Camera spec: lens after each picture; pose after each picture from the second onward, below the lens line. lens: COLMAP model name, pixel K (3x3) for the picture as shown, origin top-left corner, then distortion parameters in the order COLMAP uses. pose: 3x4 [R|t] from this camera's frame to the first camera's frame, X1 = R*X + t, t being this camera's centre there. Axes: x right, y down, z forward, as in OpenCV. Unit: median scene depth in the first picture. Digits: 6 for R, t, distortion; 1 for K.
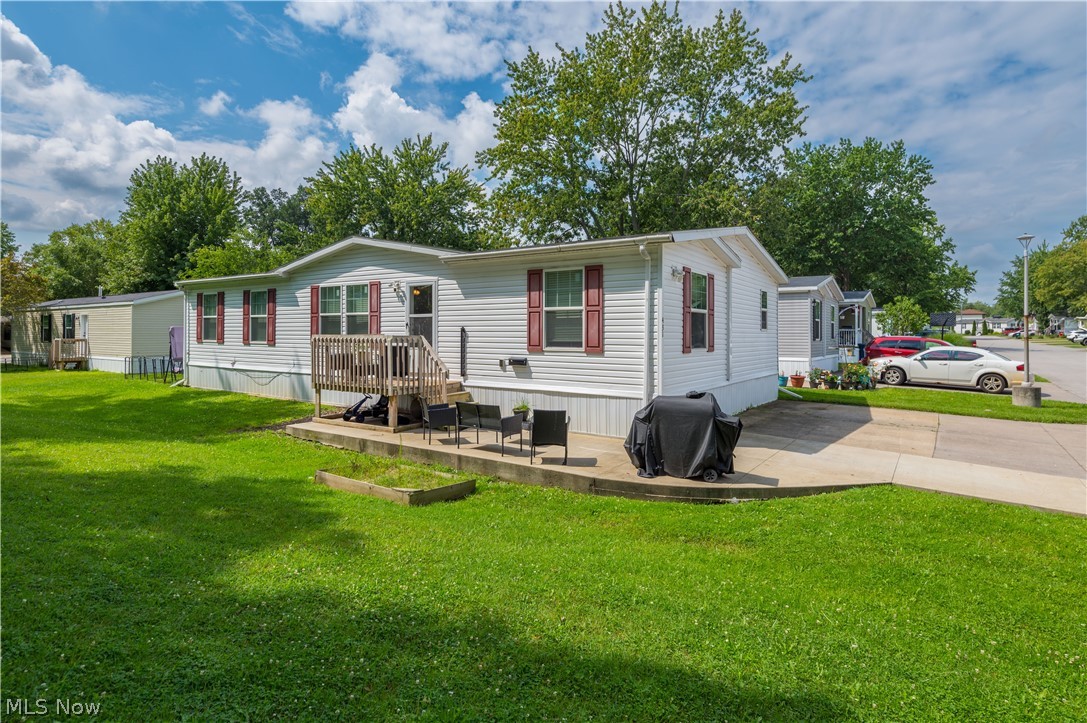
lens RADIAL K [[585.0, 0, 544.6], [0, 585.0, 339.2], [0, 0, 1]] dist [0.012171, -0.001674]
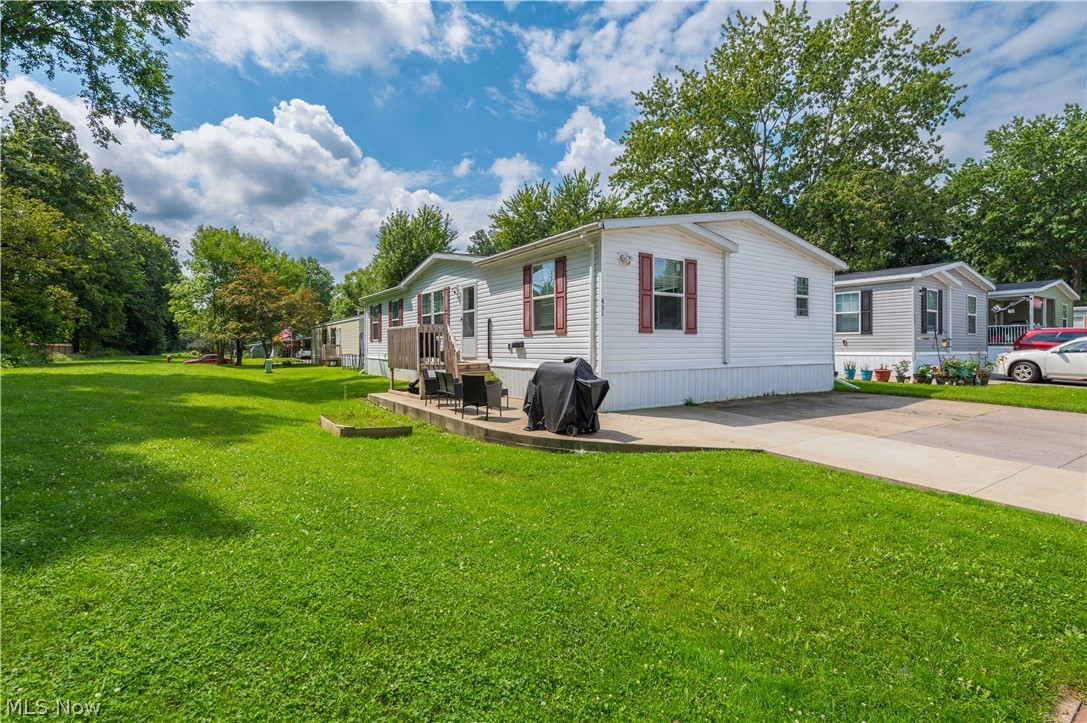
lens RADIAL K [[521.3, 0, 543.9], [0, 521.3, 354.8], [0, 0, 1]] dist [0.012552, 0.000746]
pose [[0.925455, -0.002274, -0.378851, 0.234161], [0.003770, 0.999988, 0.003206, 0.032461], [0.378839, -0.004395, 0.925452, 0.022306]]
